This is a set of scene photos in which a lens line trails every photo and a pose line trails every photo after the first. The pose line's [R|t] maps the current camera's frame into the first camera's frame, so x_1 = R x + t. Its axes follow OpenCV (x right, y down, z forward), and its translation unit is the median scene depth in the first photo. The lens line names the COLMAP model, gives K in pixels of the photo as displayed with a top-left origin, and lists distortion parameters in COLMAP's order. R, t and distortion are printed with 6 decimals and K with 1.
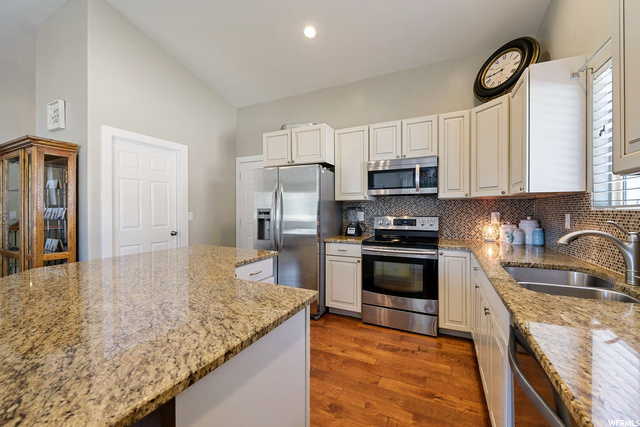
lens RADIAL K [[257.8, 0, 320.0], [0, 257.8, 213.5], [0, 0, 1]] dist [-0.000004, -0.000011]
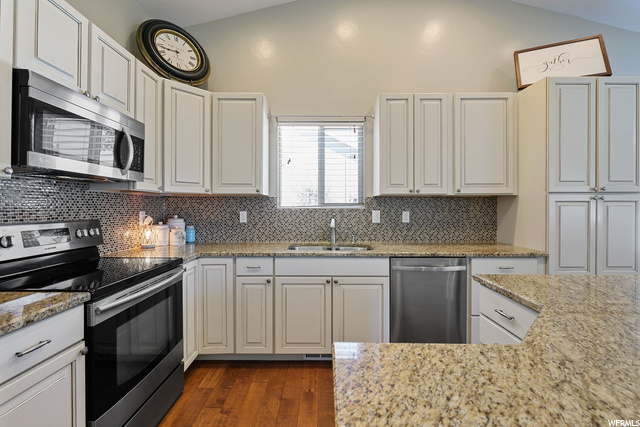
lens RADIAL K [[285.5, 0, 323.0], [0, 285.5, 206.9], [0, 0, 1]] dist [-0.000404, -0.000520]
pose [[-0.439873, 0.001308, 0.898059, -0.359720], [0.009095, 0.999954, 0.002999, -0.015827], [-0.898014, 0.009487, -0.439865, 0.872704]]
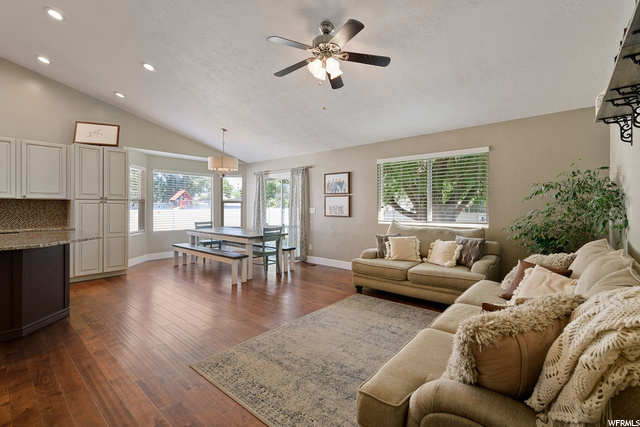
lens RADIAL K [[285.5, 0, 323.0], [0, 285.5, 206.9], [0, 0, 1]] dist [-0.000404, -0.000520]
pose [[-0.967257, -0.005087, 0.253747, -1.698911], [-0.002306, 0.999934, 0.011254, -0.022733], [-0.253788, 0.010300, -0.967205, 1.186702]]
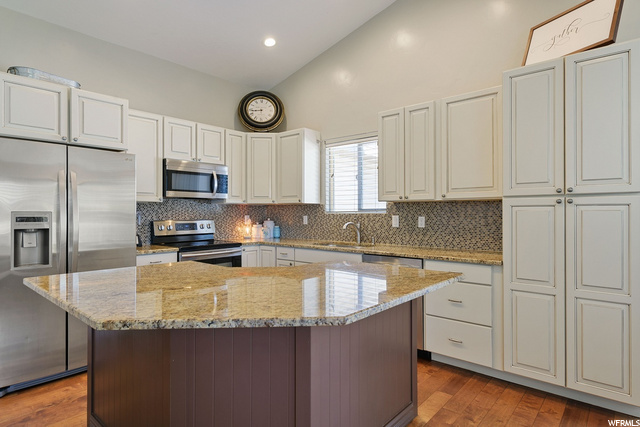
lens RADIAL K [[360.5, 0, 320.0], [0, 360.5, 213.5], [0, 0, 1]] dist [0.005606, 0.000539]
pose [[0.256235, -0.001494, 0.966613, -0.929185], [0.010555, 0.999944, -0.001252, -0.007730], [-0.966557, 0.010524, 0.256236, 0.195045]]
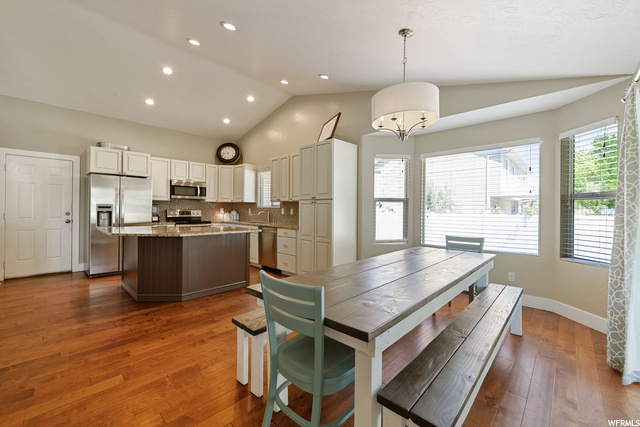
lens RADIAL K [[264.0, 0, 320.0], [0, 264.0, 213.5], [0, 0, 1]] dist [-0.000844, -0.000422]
pose [[0.298302, -0.010360, 0.954415, -1.379464], [-0.001518, 0.999935, 0.011328, 0.015696], [-0.954470, -0.004828, 0.298267, -0.600886]]
